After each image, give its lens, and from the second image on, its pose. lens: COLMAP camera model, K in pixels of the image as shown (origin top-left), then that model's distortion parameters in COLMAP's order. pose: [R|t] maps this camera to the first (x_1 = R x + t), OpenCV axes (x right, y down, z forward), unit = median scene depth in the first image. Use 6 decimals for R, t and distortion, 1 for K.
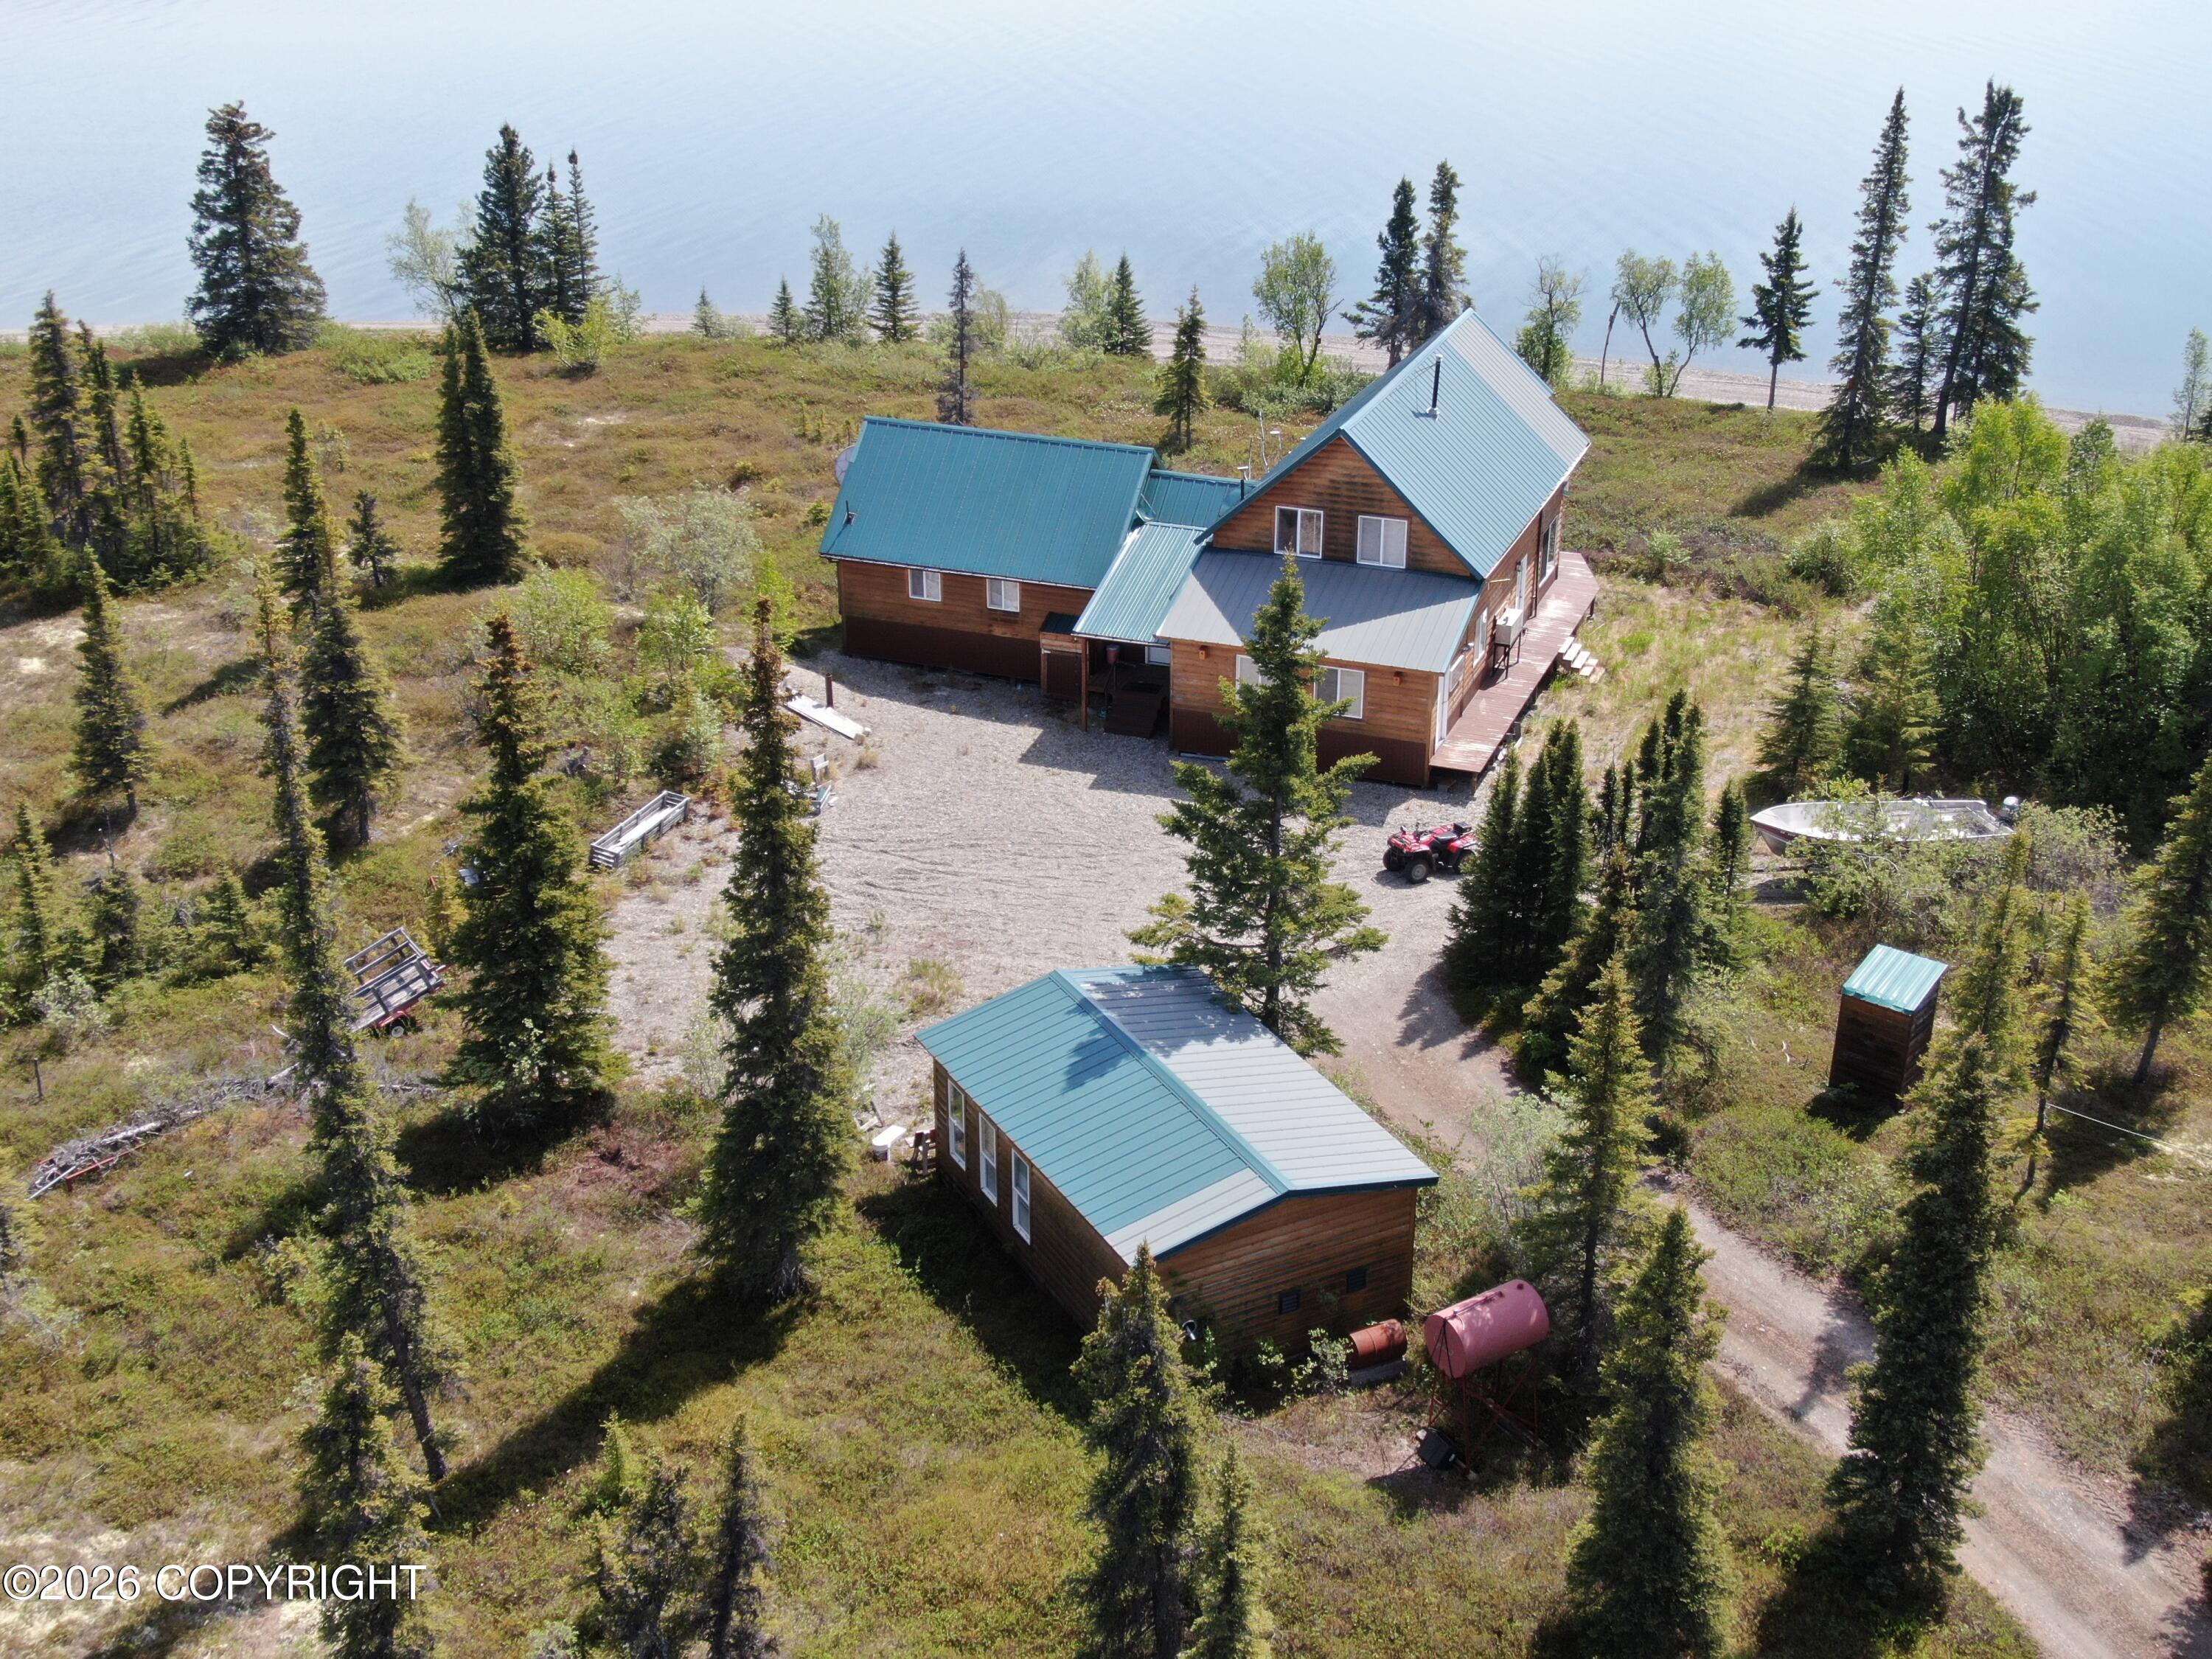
lens RADIAL K [[2693.9, 0, 1106.0], [0, 2693.9, 829.5], [0, 0, 1]] dist [0.159979, -0.694257]
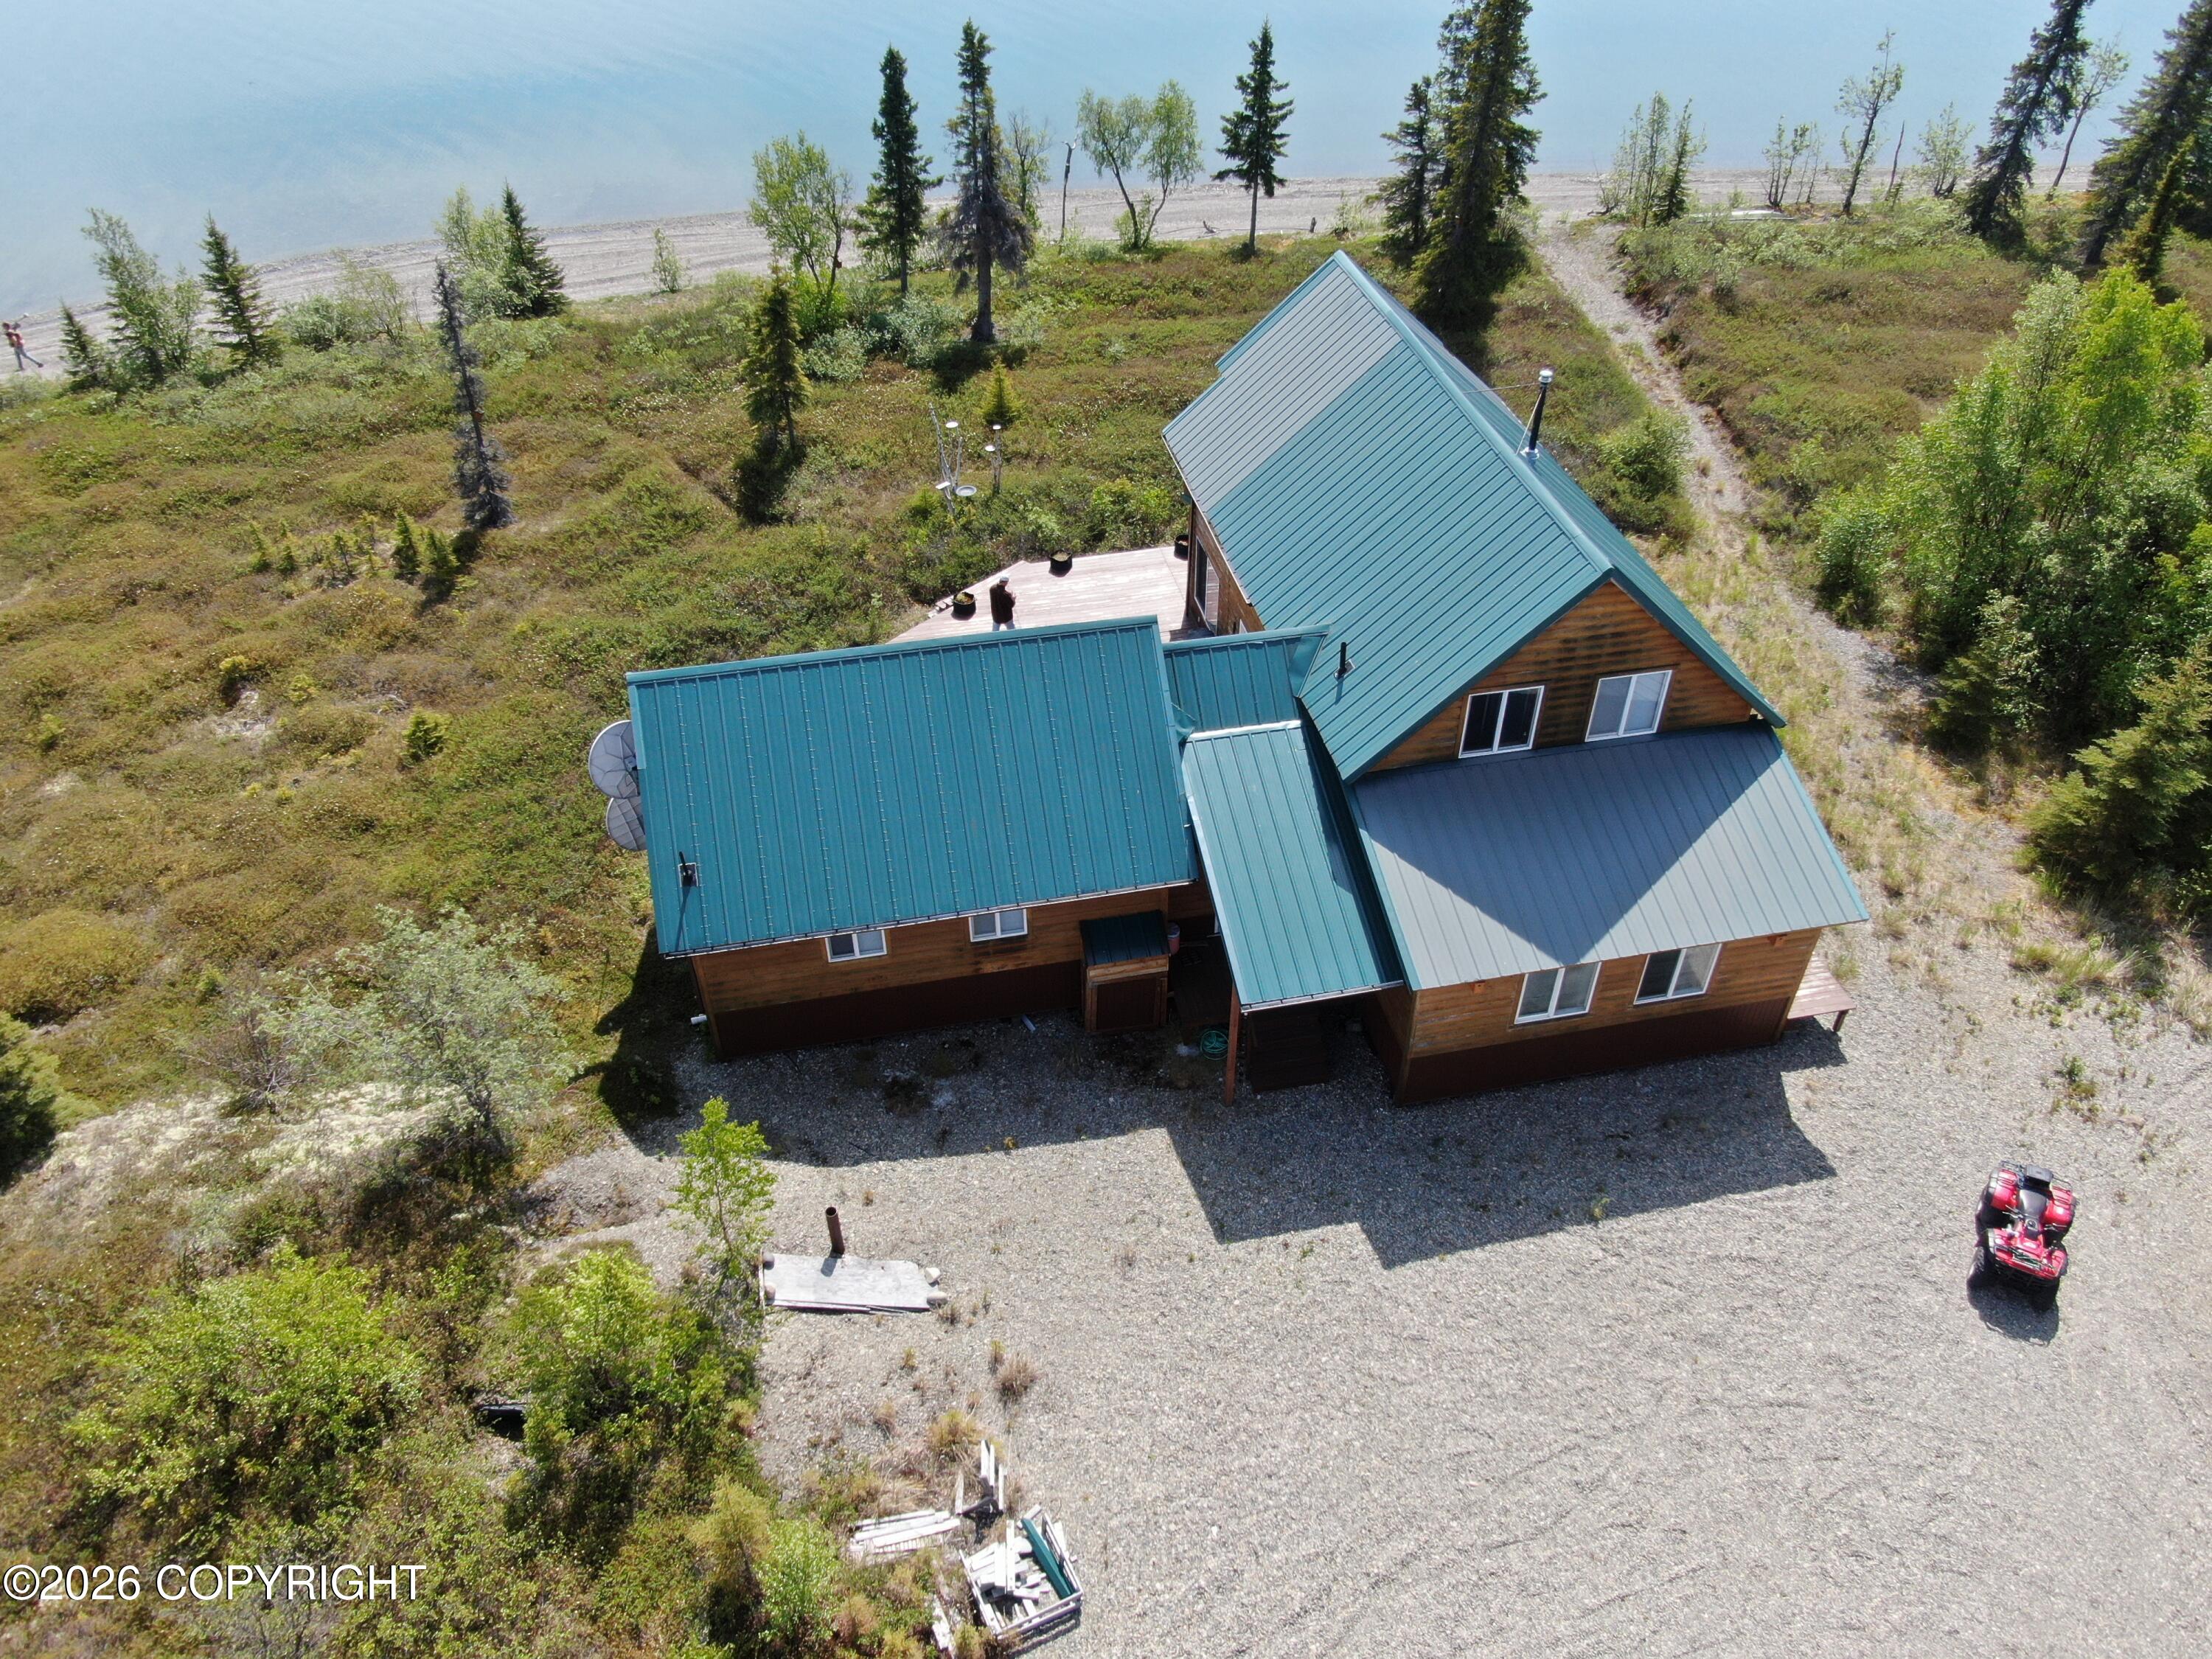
lens RADIAL K [[1592.7, 0, 1106.0], [0, 1592.7, 829.5], [0, 0, 1]] dist [-0.011997, -0.002558]
pose [[0.842584, -0.349886, 0.409430, -0.162399], [0.227587, 0.920328, 0.318121, -0.220370], [-0.488116, -0.174863, 0.855083, 0.706700]]
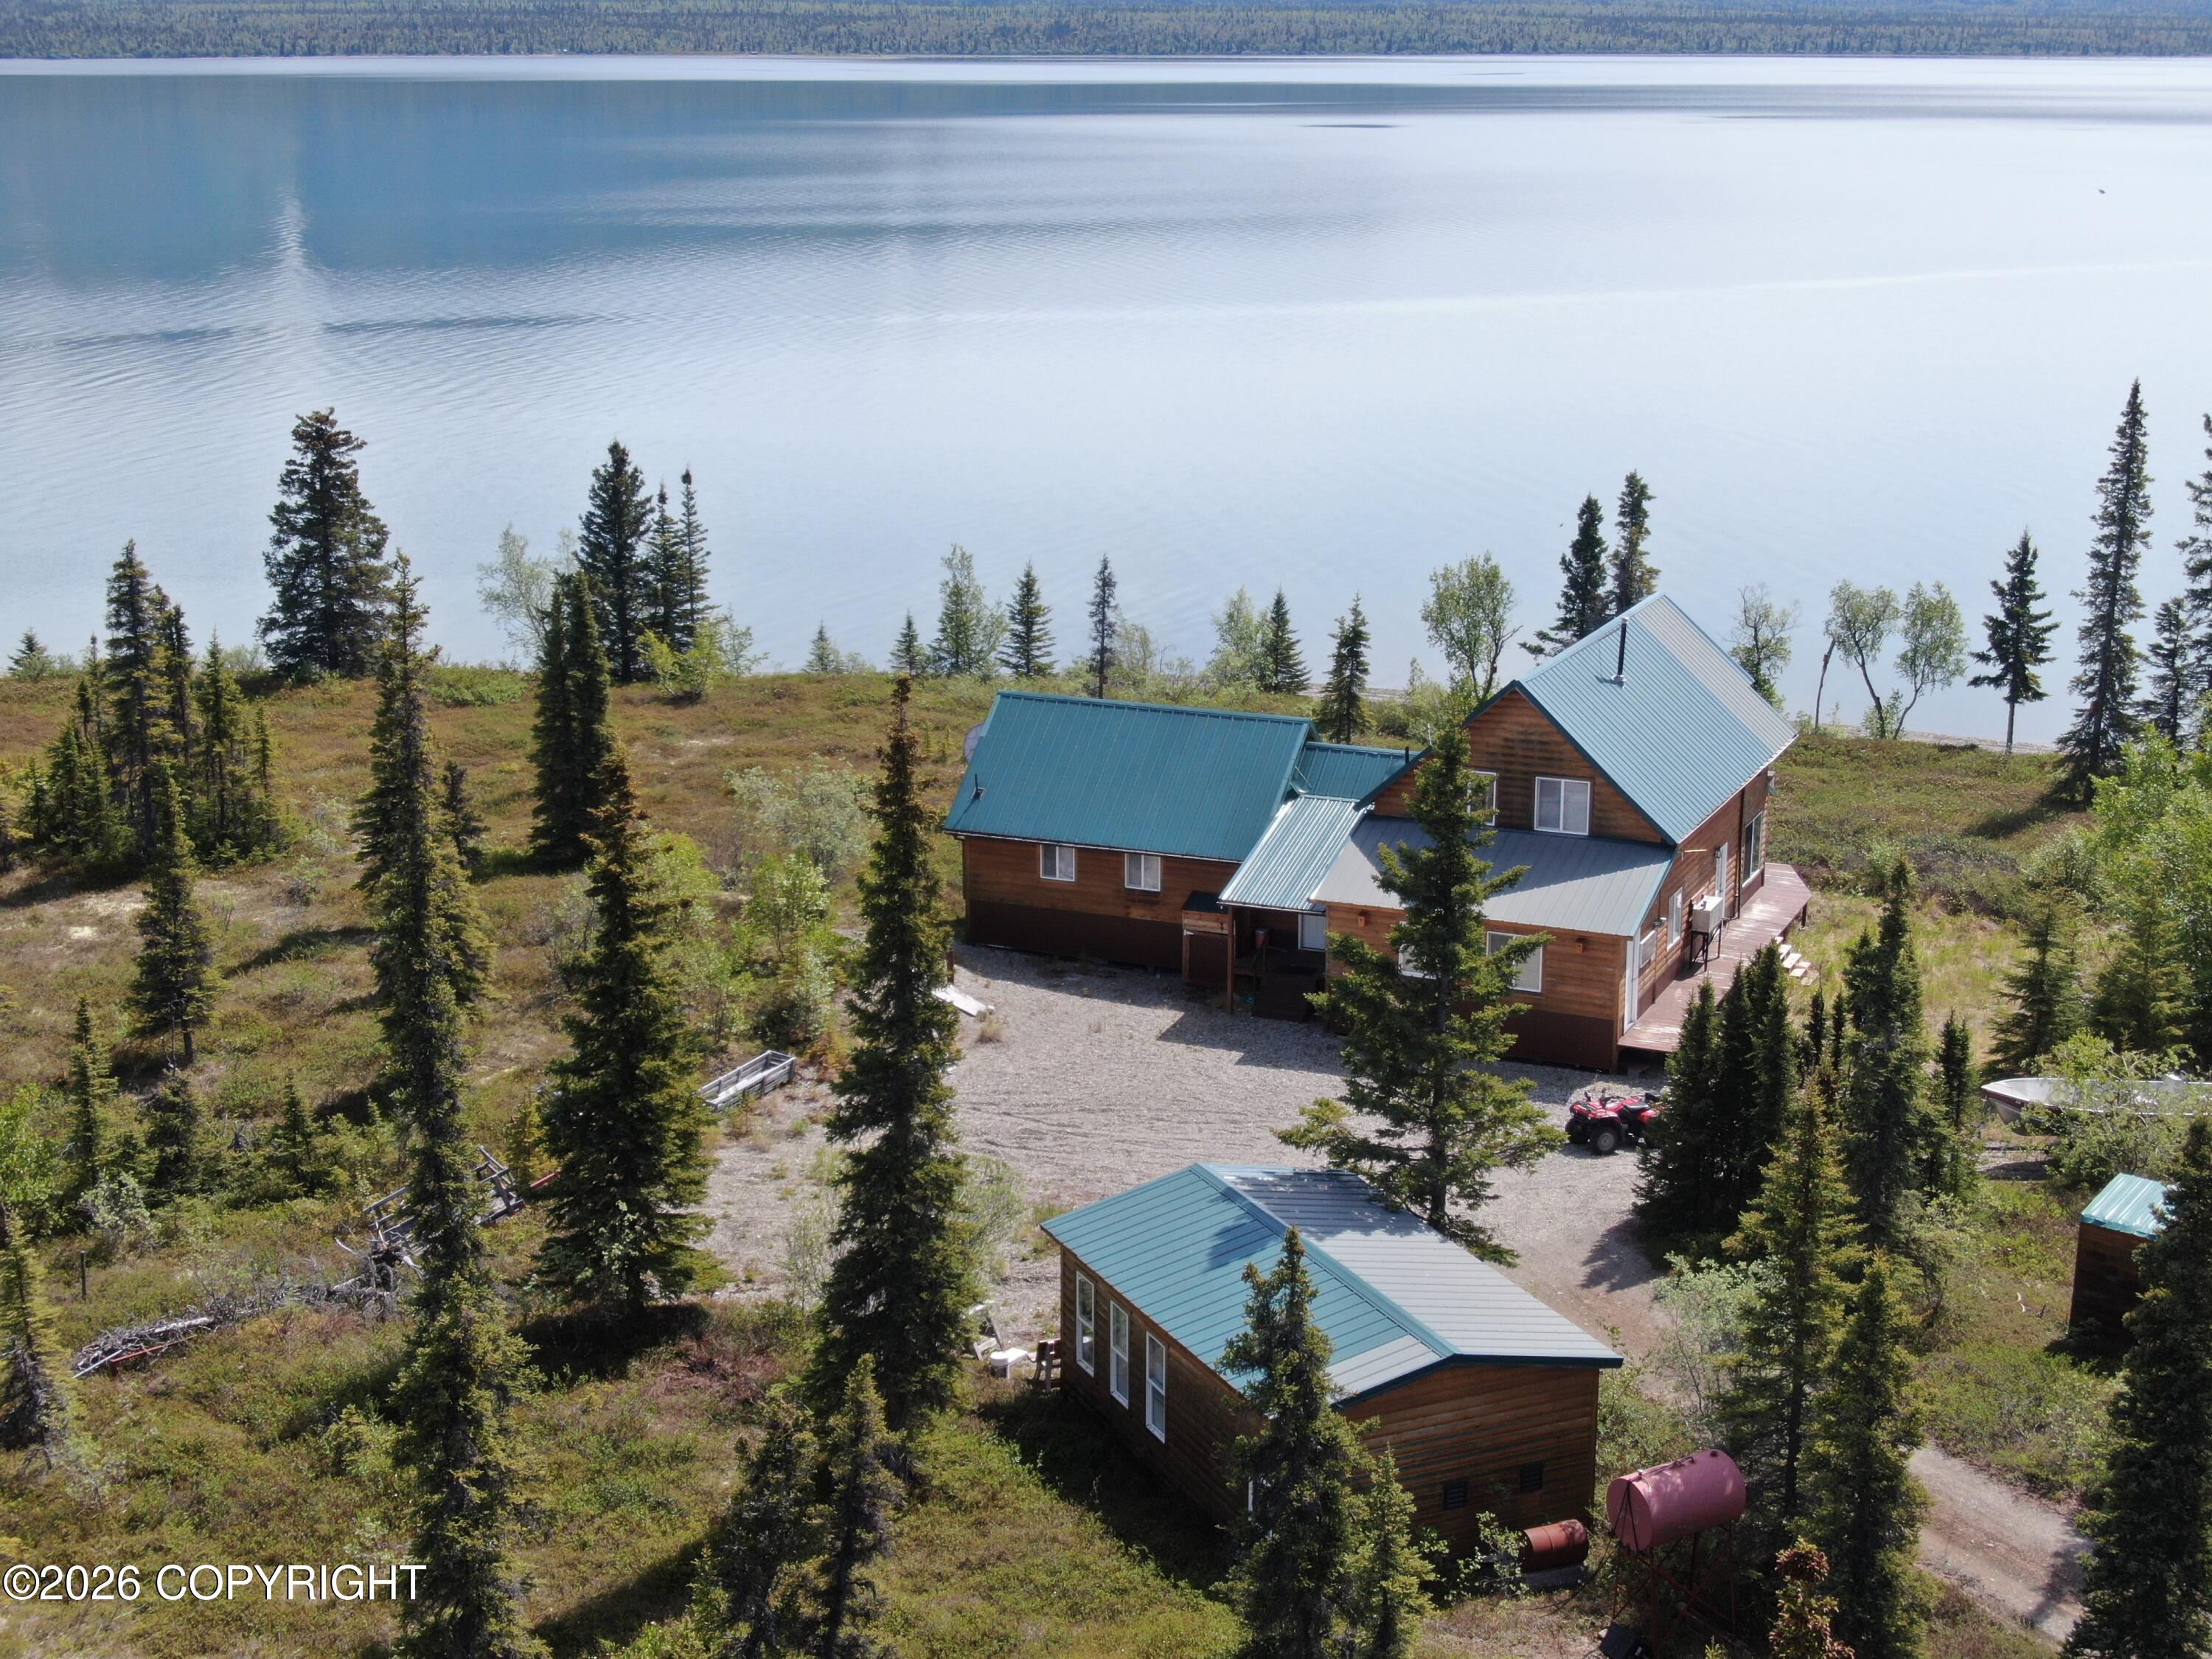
lens RADIAL K [[3148.2, 0, 1106.0], [0, 3148.2, 829.5], [0, 0, 1]] dist [0.351851, -1.957492]
pose [[0.998762, 0.014262, -0.047650, -0.000194], [-0.022855, 0.982478, -0.184973, 0.099528], [0.044177, 0.185833, 0.981588, -0.049787]]
